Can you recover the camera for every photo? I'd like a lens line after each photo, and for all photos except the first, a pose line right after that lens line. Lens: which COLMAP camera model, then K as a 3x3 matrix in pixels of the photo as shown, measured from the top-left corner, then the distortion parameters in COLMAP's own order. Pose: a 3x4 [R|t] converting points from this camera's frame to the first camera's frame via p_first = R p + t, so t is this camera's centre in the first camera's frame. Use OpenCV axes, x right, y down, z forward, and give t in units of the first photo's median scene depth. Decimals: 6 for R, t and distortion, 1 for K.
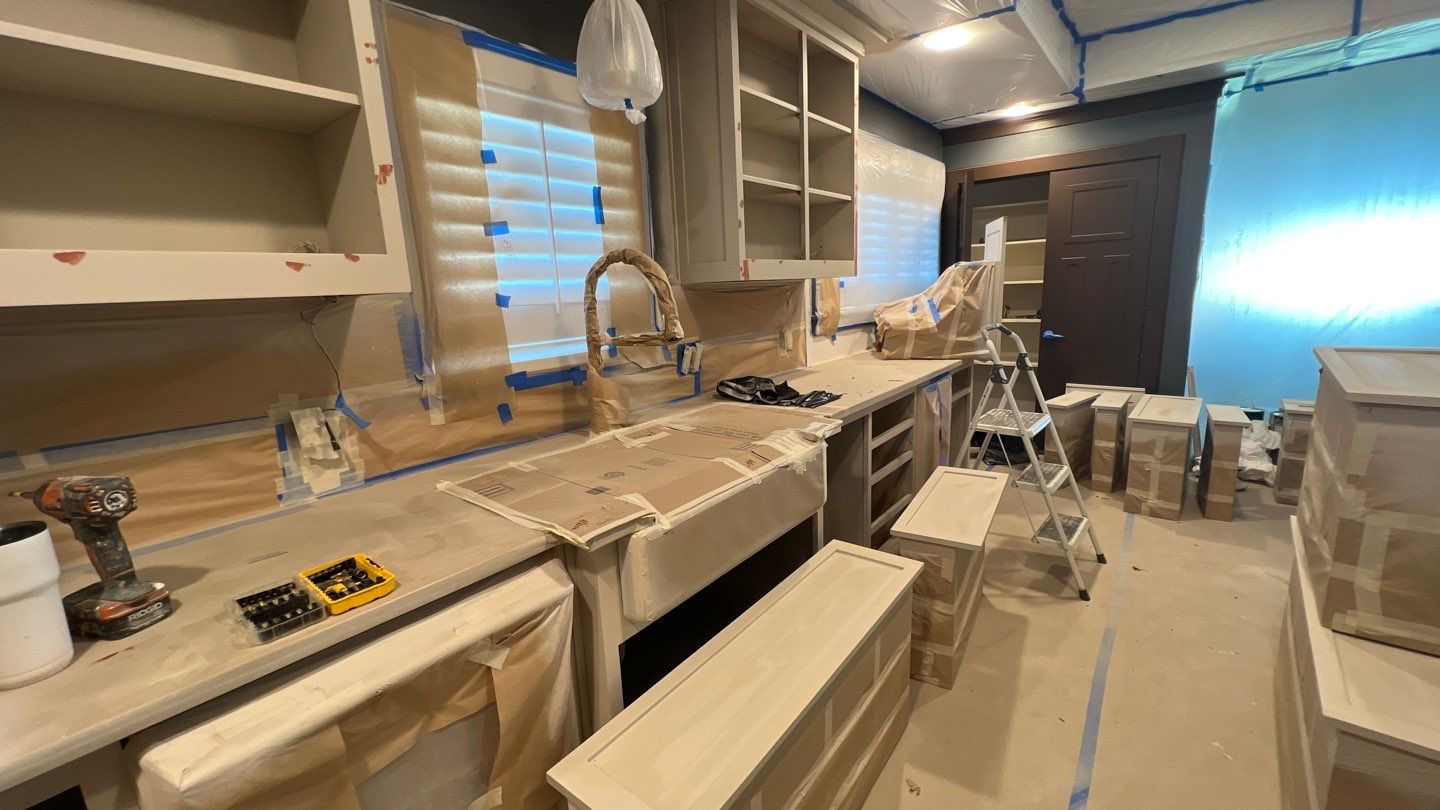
lens RADIAL K [[575.0, 0, 713.9], [0, 575.0, 401.6], [0, 0, 1]] dist [-0.003527, 0.001229]
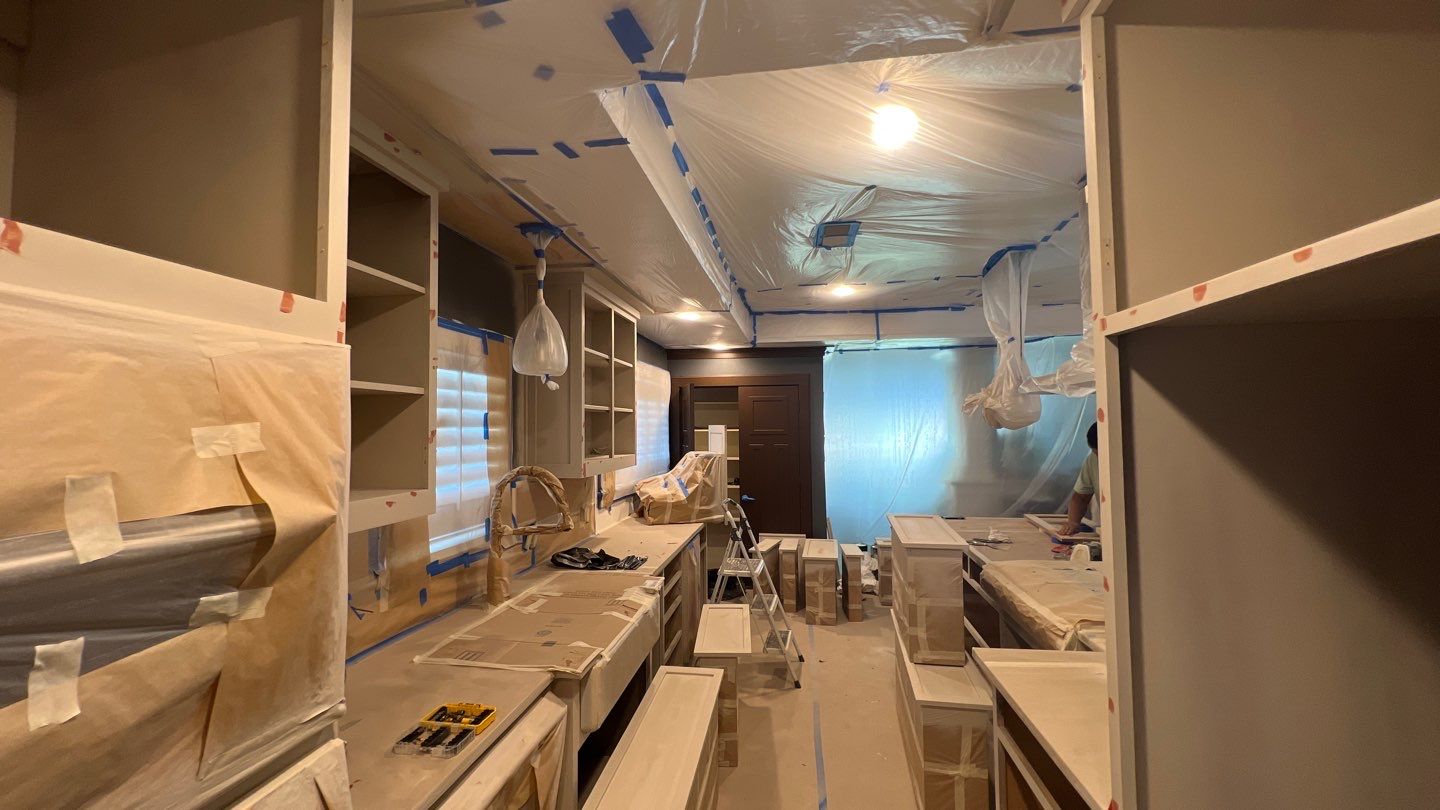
lens RADIAL K [[575.0, 0, 713.2], [0, 575.0, 402.4], [0, 0, 1]] dist [-0.003527, 0.001229]
pose [[0.866044, 0.058607, 0.496520, -0.404807], [0.068528, 0.969818, -0.234001, -0.046251], [-0.495249, 0.236680, 0.835889, -0.380953]]
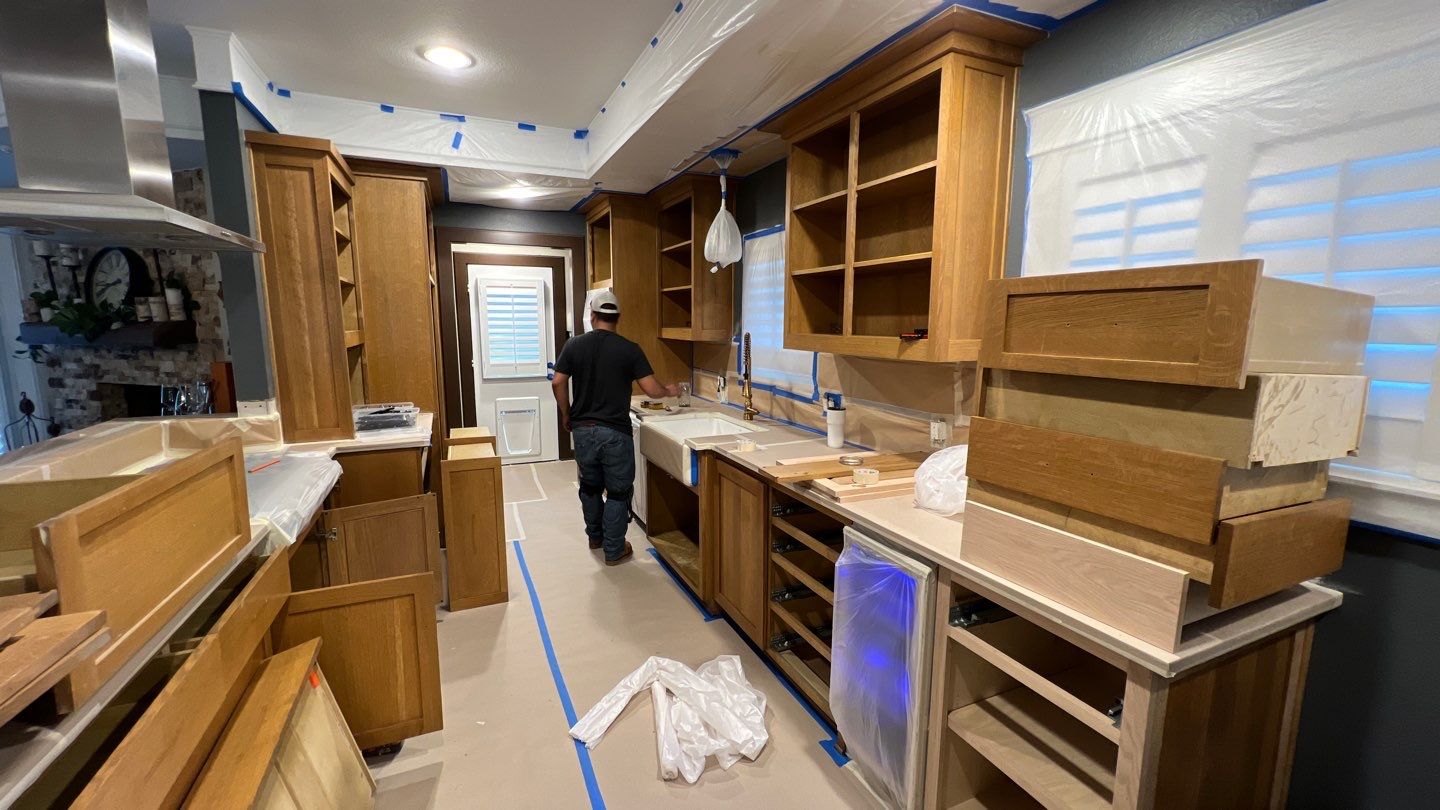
lens RADIAL K [[575.0, 0, 715.9], [0, 575.0, 403.0], [0, 0, 1]] dist [-0.003527, 0.001229]
pose [[-0.450225, 0.169500, -0.876680, 1.440228], [-0.159349, 0.950805, 0.265667, -0.457333], [0.878582, 0.259307, -0.401066, 1.550178]]
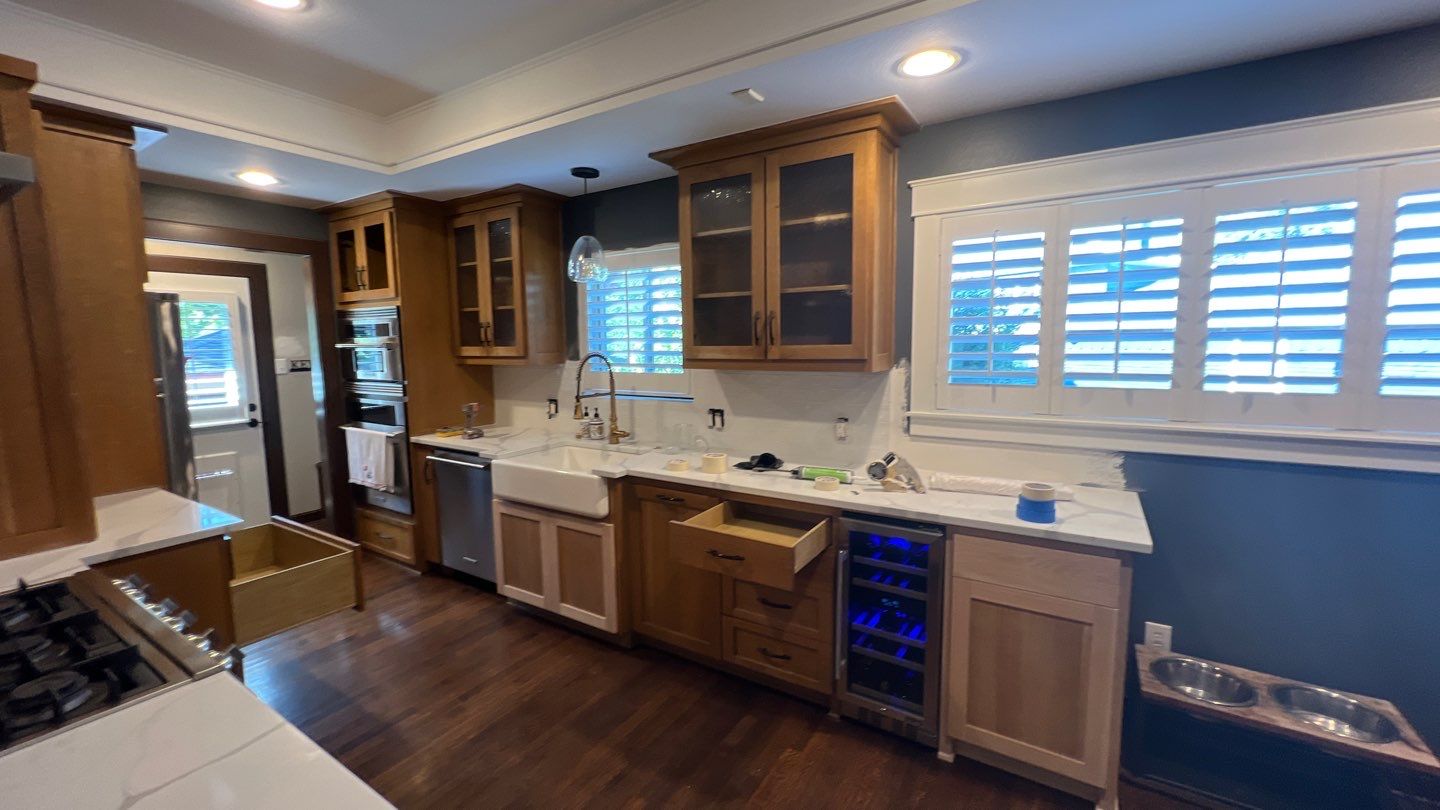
lens RADIAL K [[575.0, 0, 713.6], [0, 575.0, 401.7], [0, 0, 1]] dist [-0.003527, 0.001229]
pose [[0.109563, 0.150497, -0.982521, 1.575126], [-0.187705, 0.973819, 0.128233, -0.352747], [0.976096, 0.170374, 0.134943, 0.968934]]
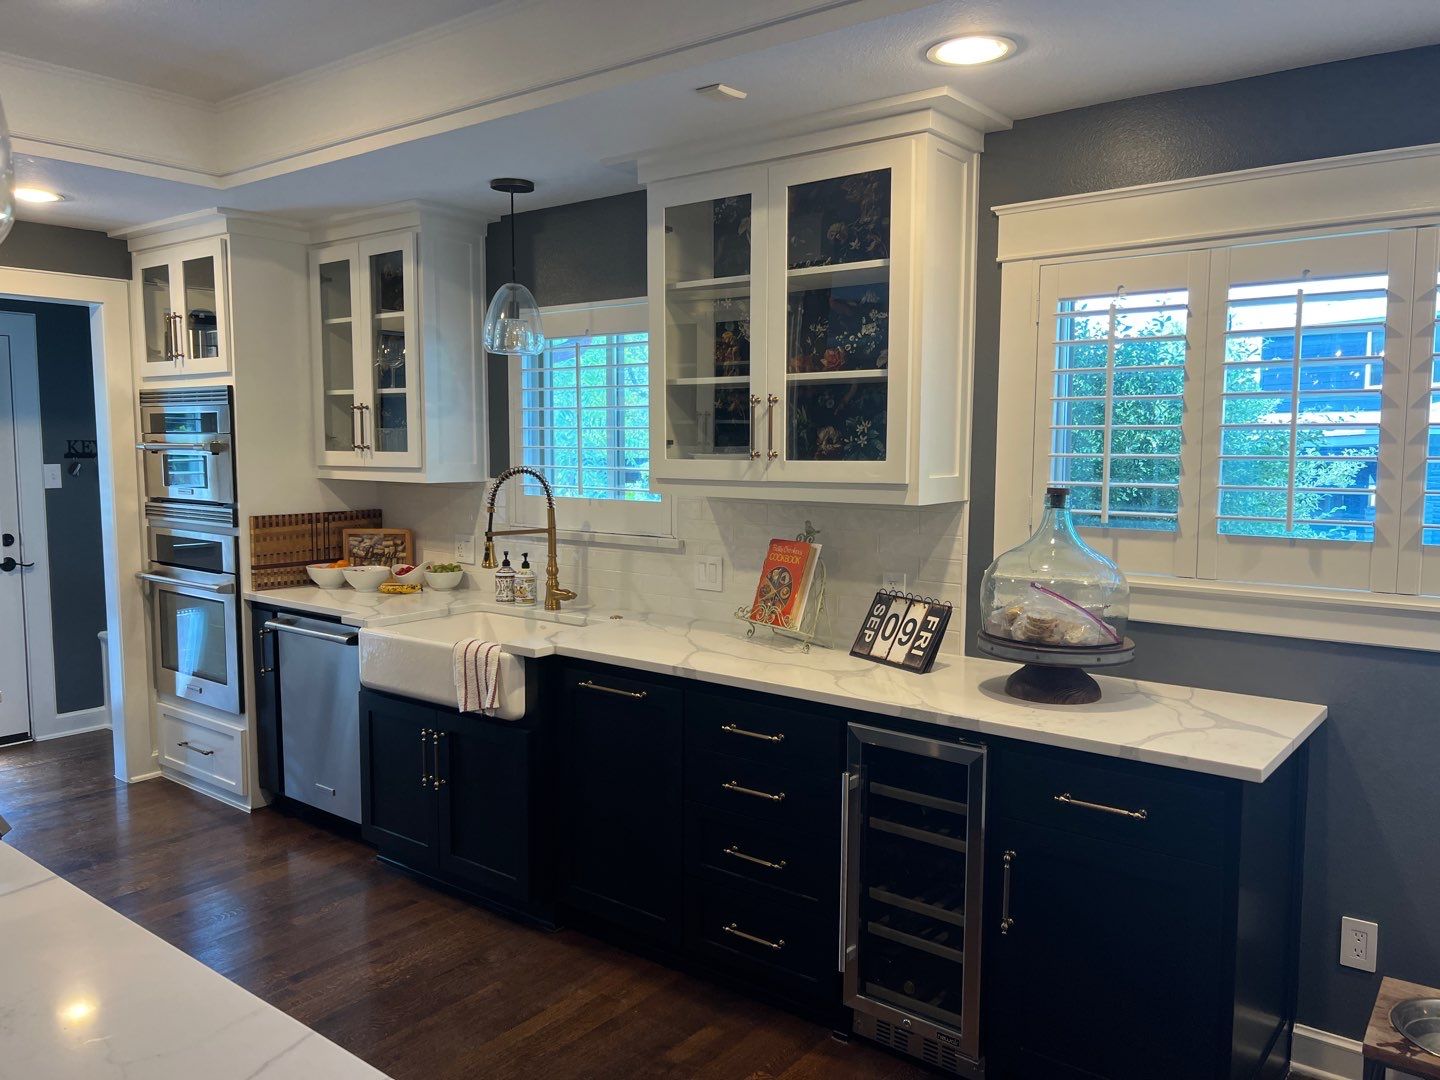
lens RADIAL K [[1082.2, 0, 715.8], [0, 1082.2, 537.7], [0, 0, 1]] dist [0.046874, -0.048140]
pose [[0.011192, 0.137619, -0.990422, 1.890526], [-0.199393, 0.970899, 0.132653, -0.420783], [0.979856, 0.195998, 0.038306, 1.134767]]
